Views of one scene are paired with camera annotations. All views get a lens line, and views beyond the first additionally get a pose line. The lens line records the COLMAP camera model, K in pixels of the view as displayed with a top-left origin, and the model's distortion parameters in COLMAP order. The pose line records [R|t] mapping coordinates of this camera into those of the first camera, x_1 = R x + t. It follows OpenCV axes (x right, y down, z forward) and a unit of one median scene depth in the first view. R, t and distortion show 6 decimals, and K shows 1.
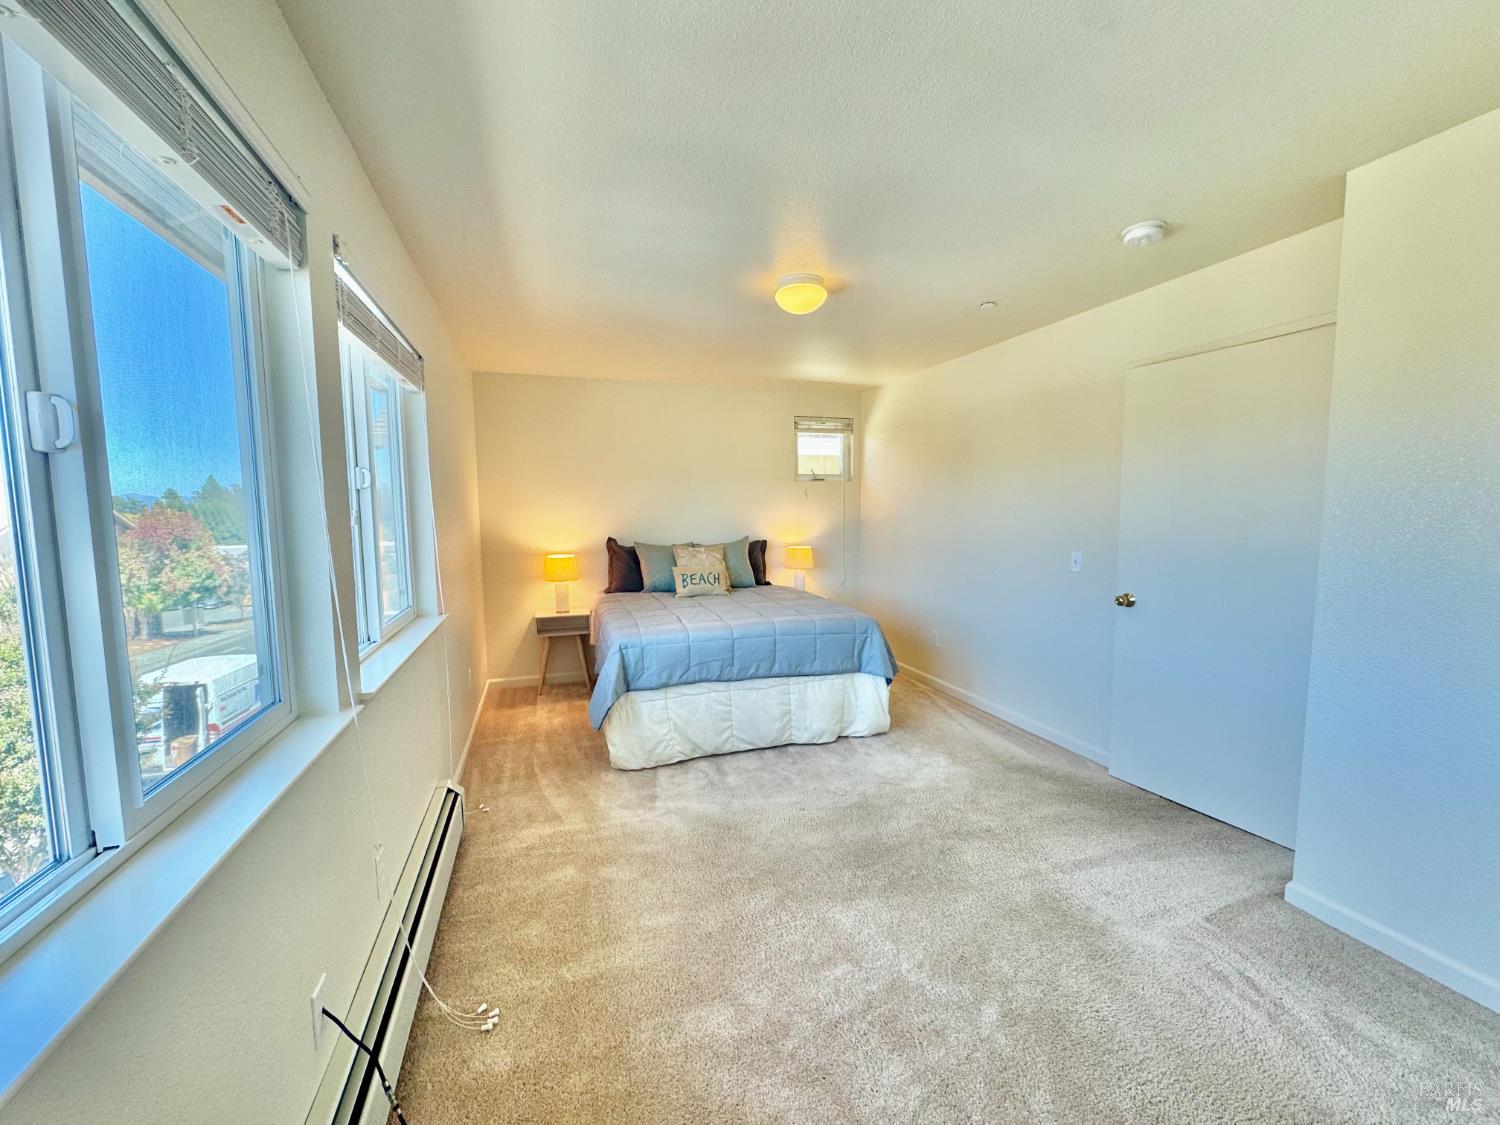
lens RADIAL K [[600.2, 0, 748.6], [0, 600.2, 557.3], [0, 0, 1]] dist [0.002417, 0.000284]
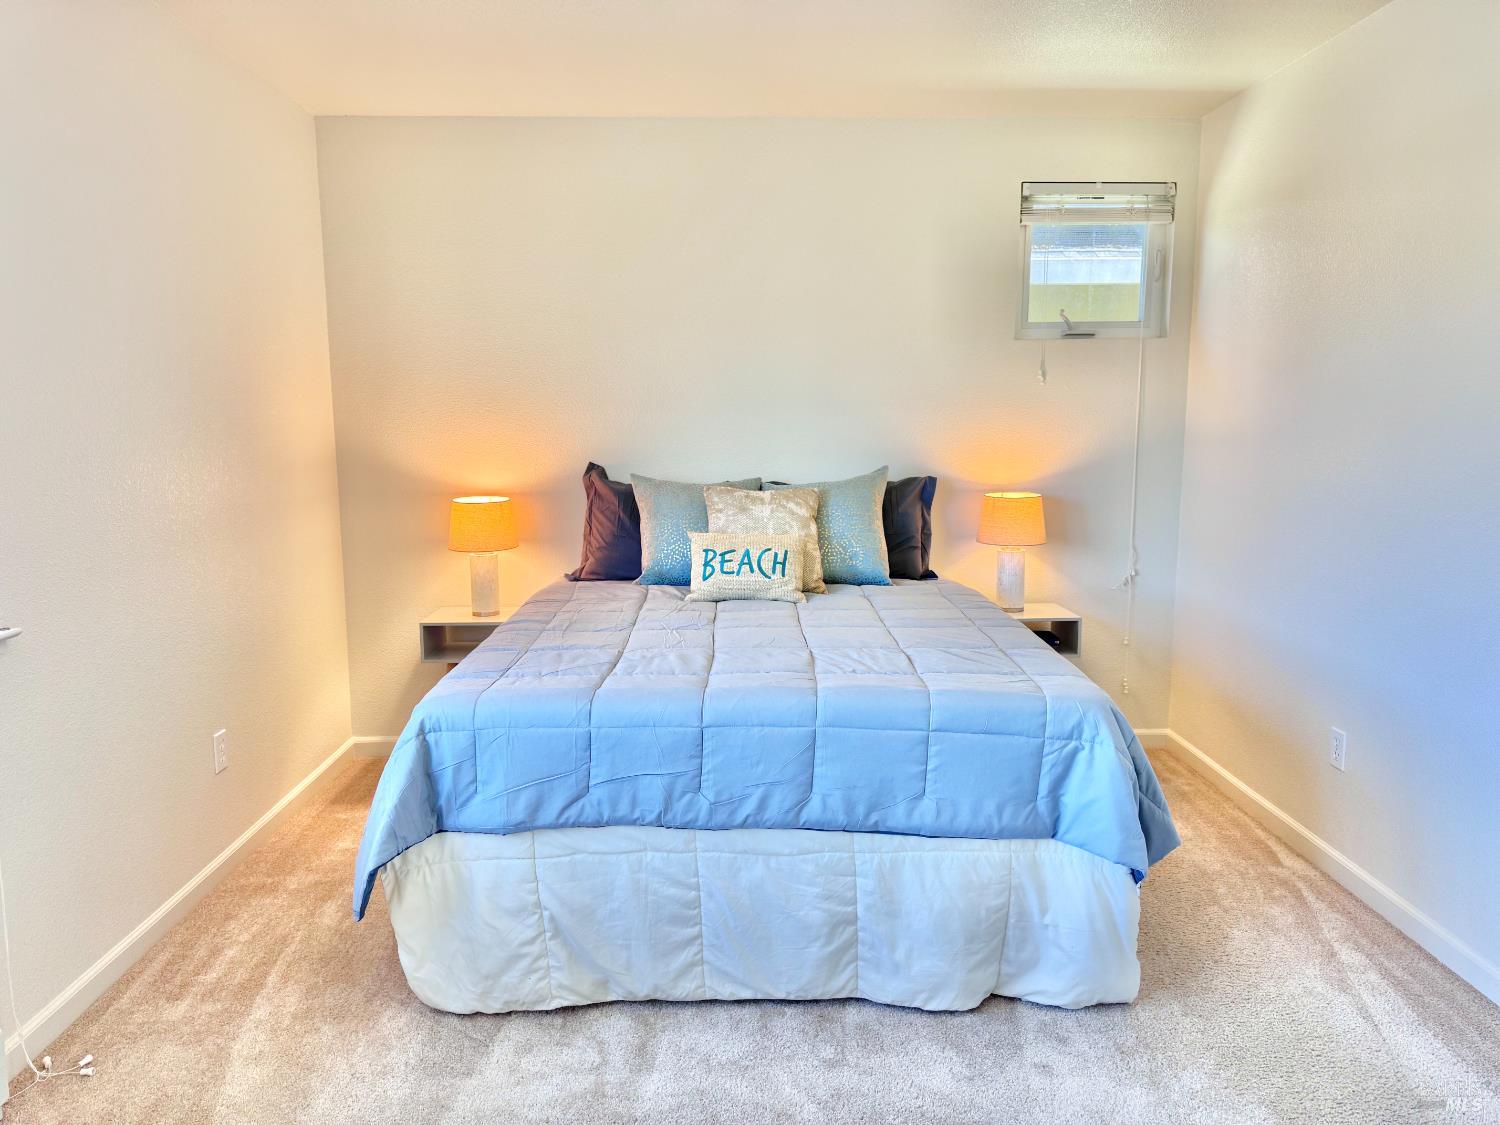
lens RADIAL K [[1053.3, 0, 747.1], [0, 1053.3, 566.2], [0, 0, 1]] dist [0.049596, -0.048652]
pose [[0.953743, 0.049242, -0.296563, 0.191664], [-0.030148, 0.997187, 0.068621, -0.017645], [0.299108, -0.056506, 0.952545, 0.325289]]
